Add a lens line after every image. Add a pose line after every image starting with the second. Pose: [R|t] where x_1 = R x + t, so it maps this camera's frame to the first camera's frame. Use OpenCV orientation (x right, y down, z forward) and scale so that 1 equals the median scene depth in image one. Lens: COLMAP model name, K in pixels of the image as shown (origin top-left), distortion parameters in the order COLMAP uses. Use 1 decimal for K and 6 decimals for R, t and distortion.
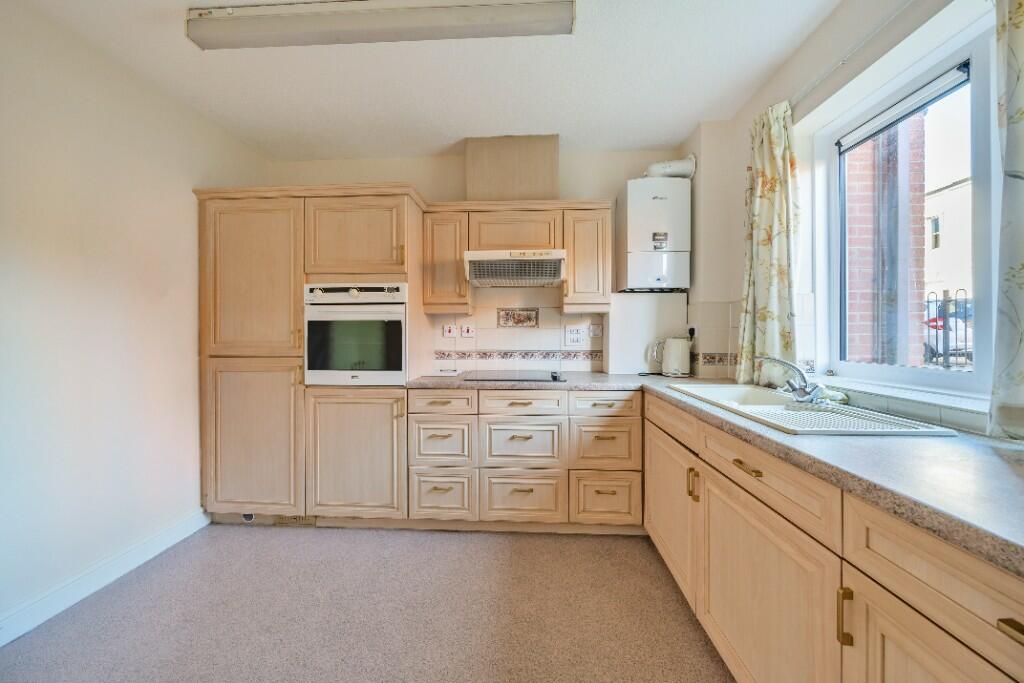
lens RADIAL K [[356.4, 0, 512.0], [0, 356.4, 341.5], [0, 0, 1]] dist [-0.000182, -0.000042]
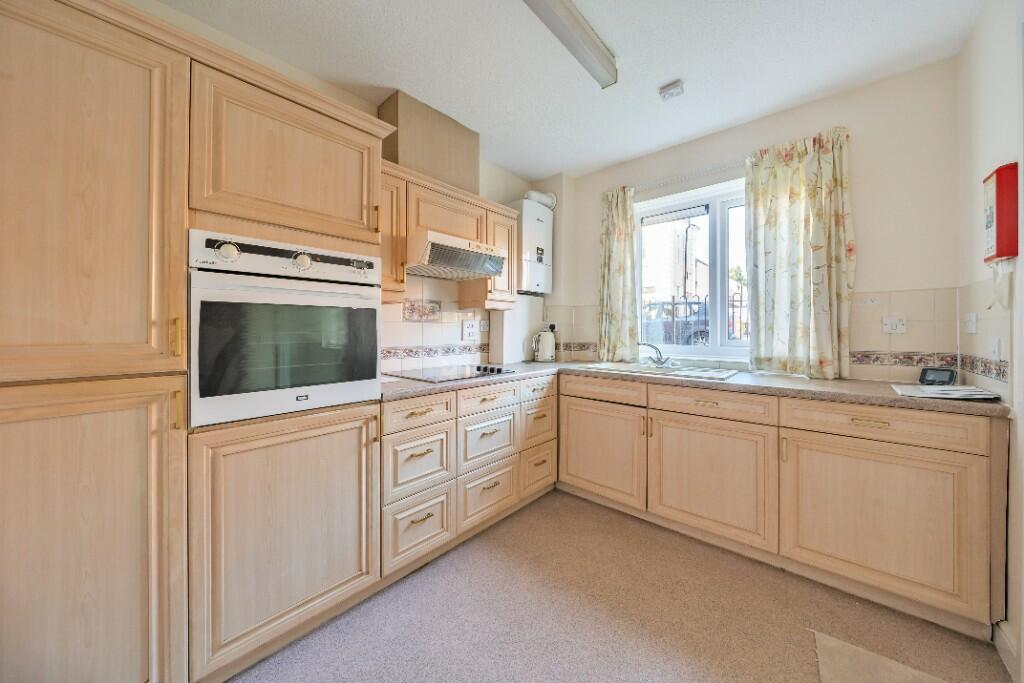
lens RADIAL K [[356.3, 0, 511.9], [0, 356.3, 335.4], [0, 0, 1]] dist [-0.000870, -0.000051]
pose [[0.622959, -0.012332, 0.782157, -0.694812], [0.013112, 0.999900, 0.005322, -0.005985], [-0.782145, 0.006940, 0.623058, 0.328056]]
